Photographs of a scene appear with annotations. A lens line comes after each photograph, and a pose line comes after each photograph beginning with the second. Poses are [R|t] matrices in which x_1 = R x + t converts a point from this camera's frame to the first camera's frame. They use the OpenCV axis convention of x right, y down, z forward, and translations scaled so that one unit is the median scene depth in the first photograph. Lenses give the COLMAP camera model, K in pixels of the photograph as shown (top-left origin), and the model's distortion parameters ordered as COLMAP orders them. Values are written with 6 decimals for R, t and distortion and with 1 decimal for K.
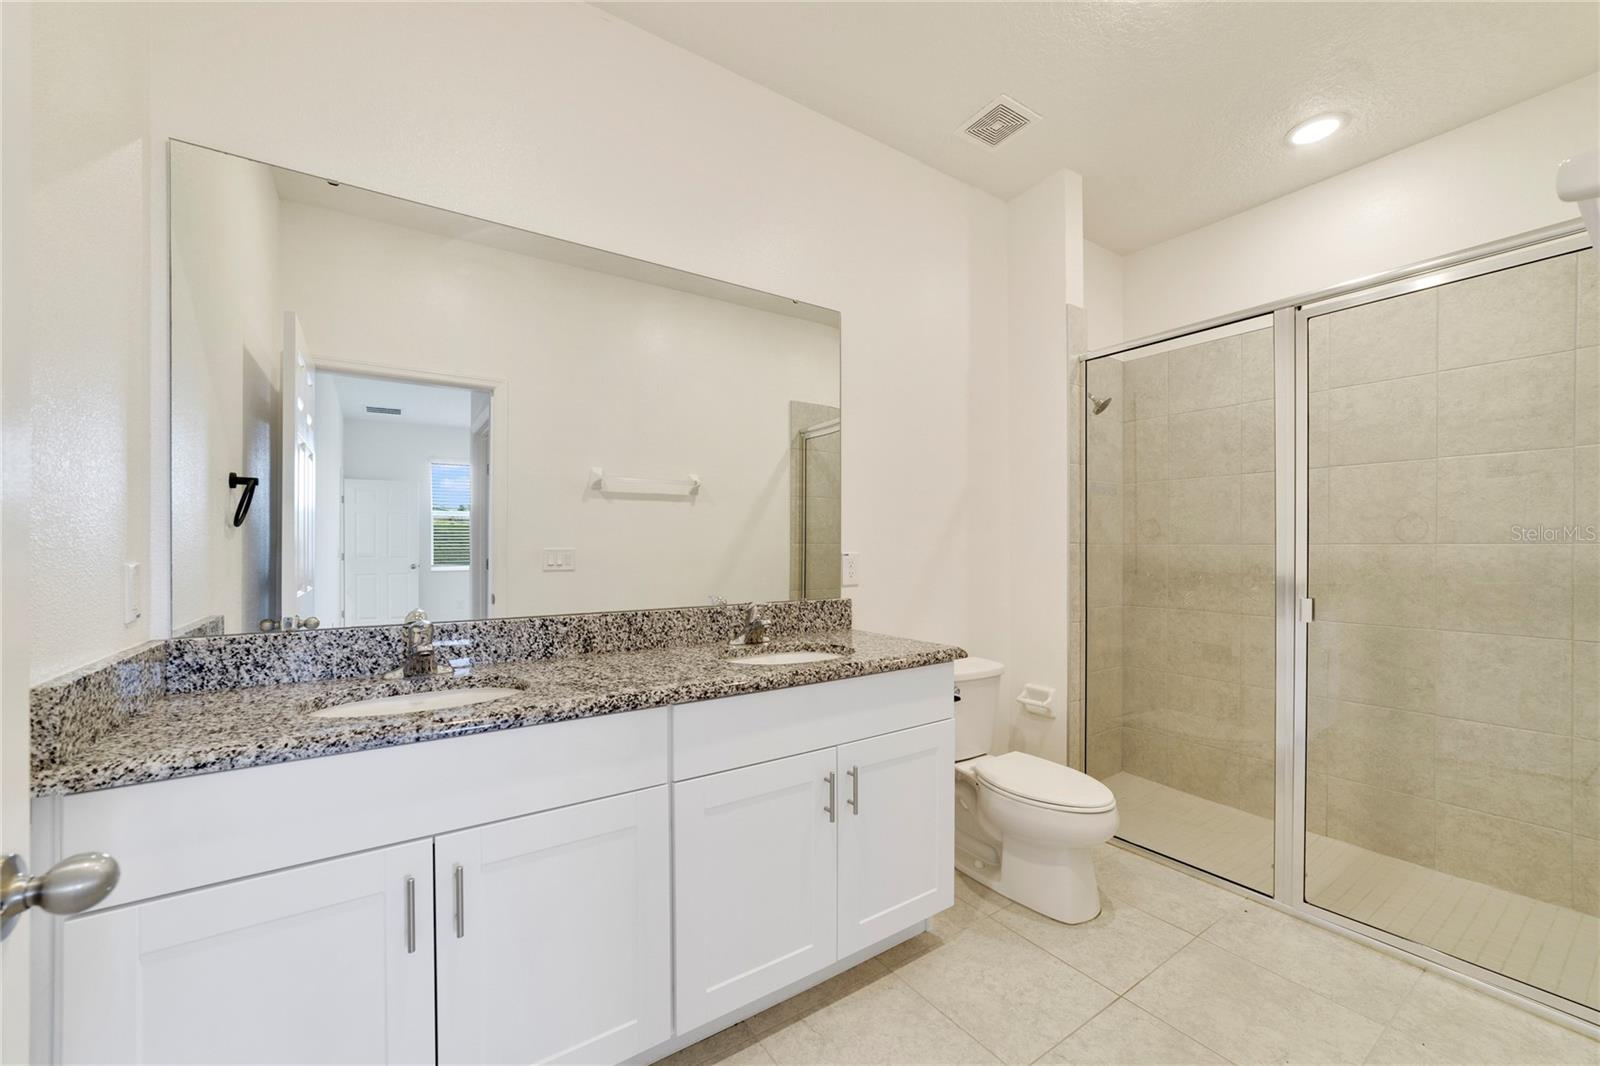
lens RADIAL K [[620.4, 0, 807.8], [0, 620.4, 541.1], [0, 0, 1]] dist [-0.001121, -0.000084]
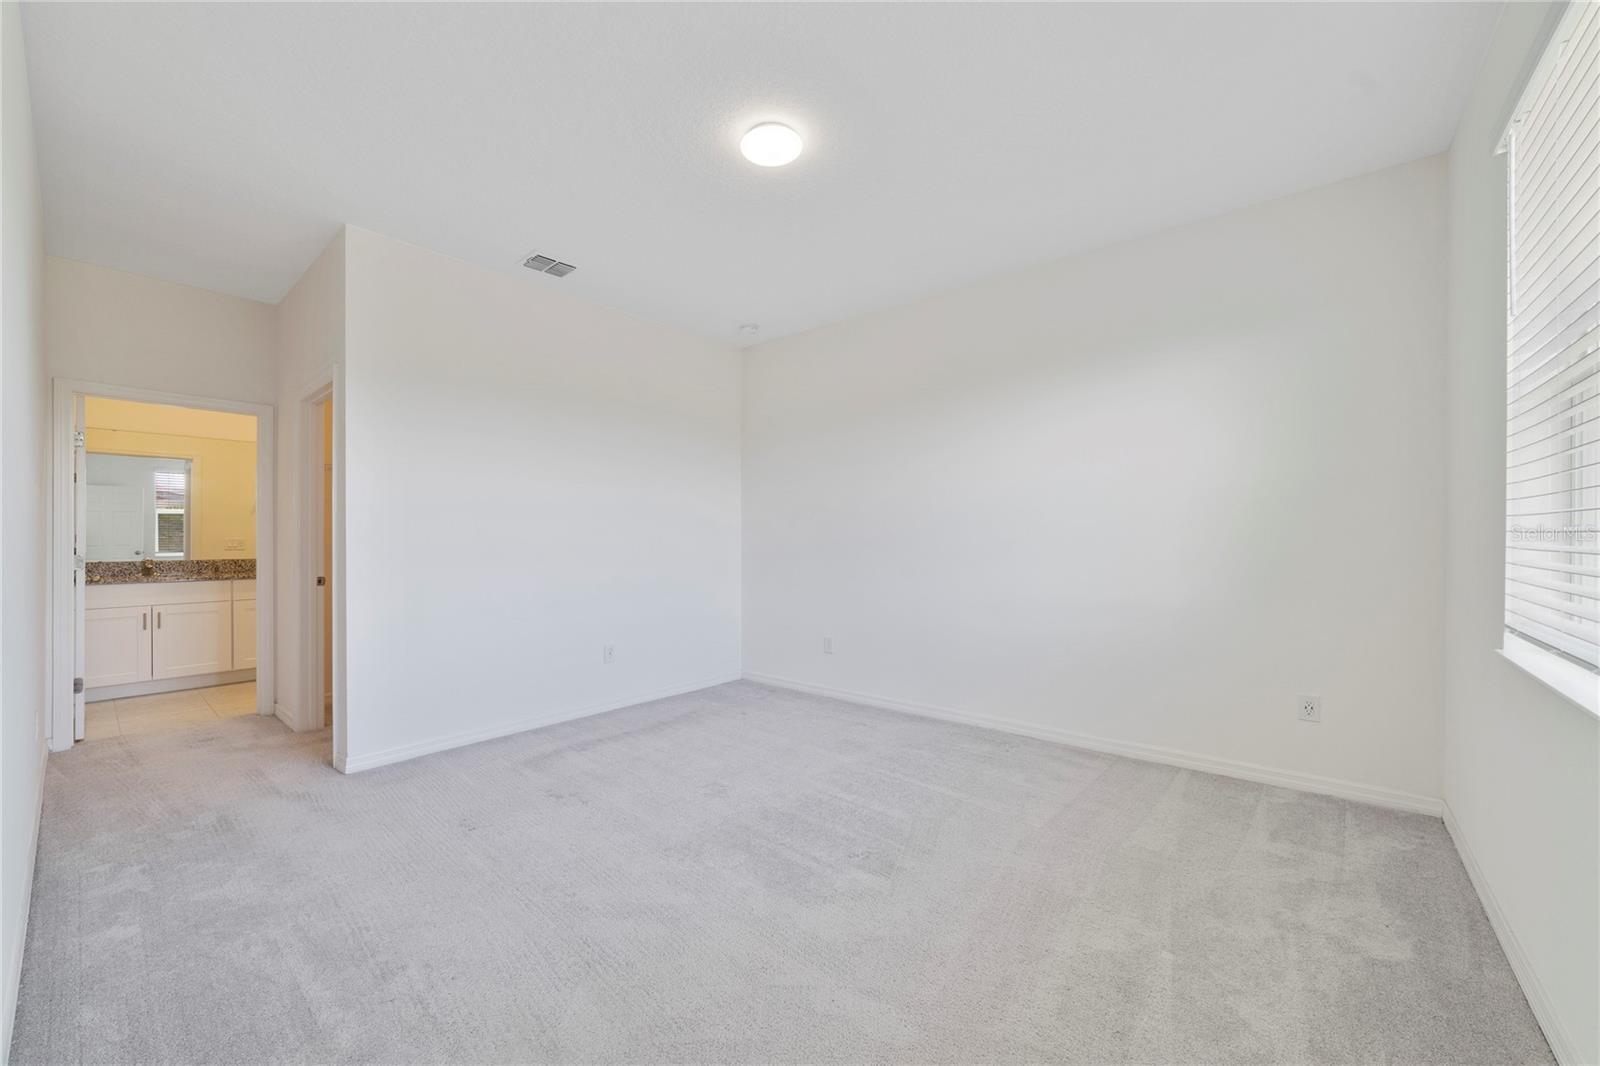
lens RADIAL K [[598.9, 0, 800.0], [0, 598.9, 533.0], [0, 0, 1]] dist [-0.000145, -0.000001]
pose [[0.963249, 0.004366, 0.268576, 1.763982], [-0.003995, 0.999990, -0.001926, -0.021714], [-0.268581, 0.000782, 0.963257, -2.844460]]
